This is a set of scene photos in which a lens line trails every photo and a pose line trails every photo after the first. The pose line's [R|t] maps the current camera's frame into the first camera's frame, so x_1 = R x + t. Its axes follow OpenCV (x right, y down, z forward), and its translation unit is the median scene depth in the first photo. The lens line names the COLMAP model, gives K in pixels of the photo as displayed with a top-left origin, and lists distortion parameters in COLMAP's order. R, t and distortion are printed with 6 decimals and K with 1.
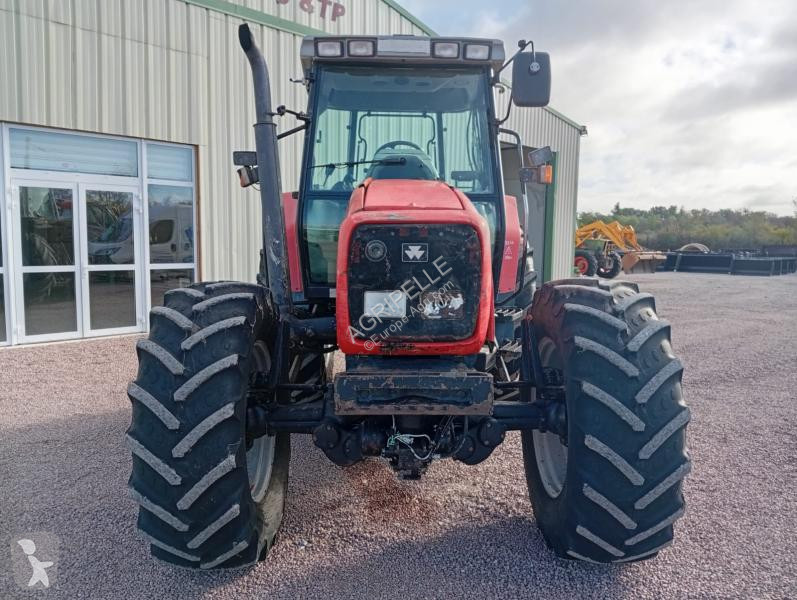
lens RADIAL K [[638.8, 0, 403.8], [0, 638.8, 299.1], [0, 0, 1]] dist [0.041137, -0.066404]
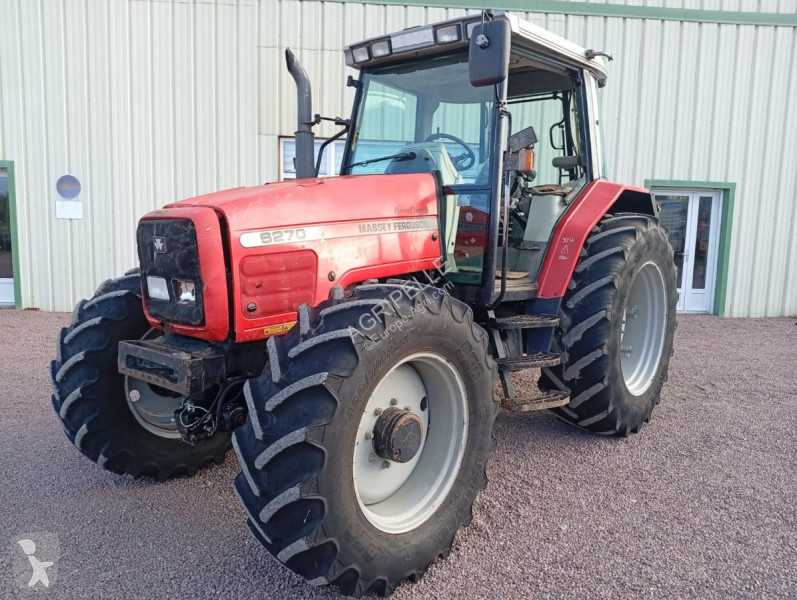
lens RADIAL K [[638.8, 0, 398.0], [0, 638.8, 296.2], [0, 0, 1]] dist [0.041137, -0.066404]
pose [[0.744285, 0.072177, -0.663951, 0.666475], [-0.070427, 0.997082, 0.029443, -0.027920], [0.664139, 0.024846, 0.747197, 0.259040]]
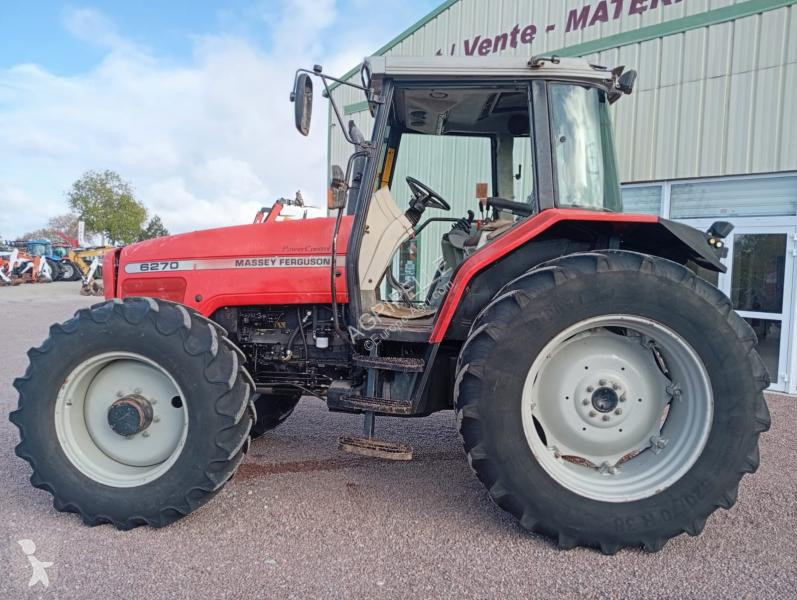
lens RADIAL K [[638.8, 0, 395.1], [0, 638.8, 296.5], [0, 0, 1]] dist [0.041137, -0.066404]
pose [[-0.080965, 0.036640, -0.996043, 1.086799], [-0.125392, 0.991010, 0.046647, -0.112995], [0.988798, 0.128673, -0.075643, 1.170109]]
